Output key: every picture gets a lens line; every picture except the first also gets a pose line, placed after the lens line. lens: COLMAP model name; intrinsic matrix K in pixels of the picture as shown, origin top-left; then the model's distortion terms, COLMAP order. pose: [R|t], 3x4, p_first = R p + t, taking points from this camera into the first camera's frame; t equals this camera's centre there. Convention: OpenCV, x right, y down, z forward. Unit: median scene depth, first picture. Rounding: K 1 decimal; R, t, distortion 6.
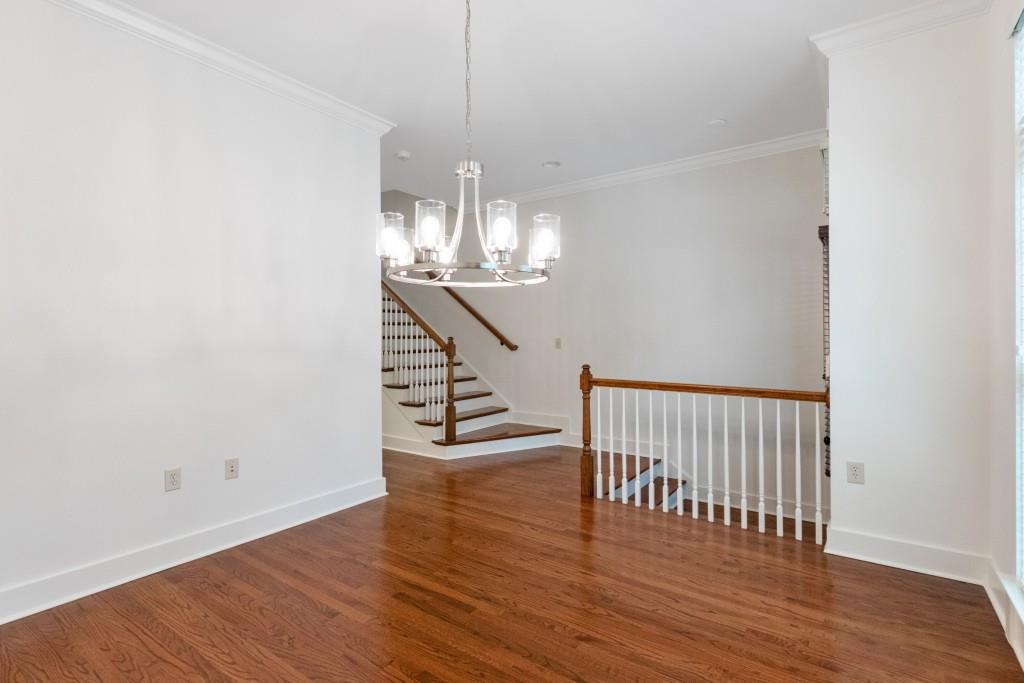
lens RADIAL K [[506.2, 0, 512.0], [0, 506.2, 341.5], [0, 0, 1]] dist [-0.017267, 0.000094]
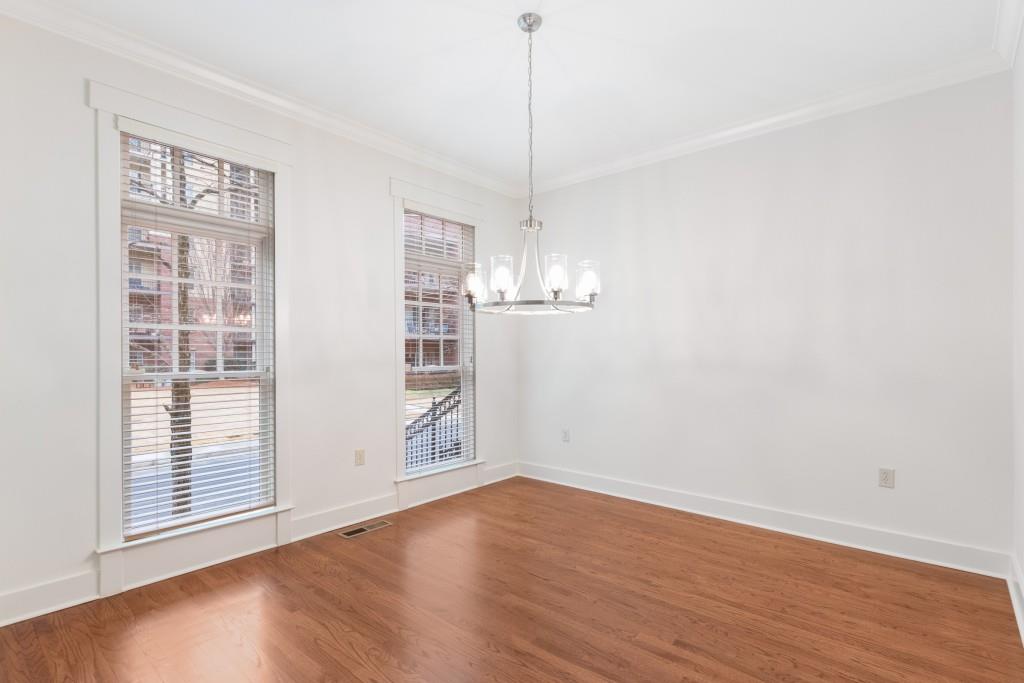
lens RADIAL K [[506.2, 0, 512.0], [0, 506.2, 341.5], [0, 0, 1]] dist [-0.017267, 0.000094]
pose [[-0.994689, 0.004574, 0.102822, -0.135729], [0.004286, 0.999986, -0.003021, -0.032667], [-0.102834, -0.002564, -0.994695, 1.955966]]
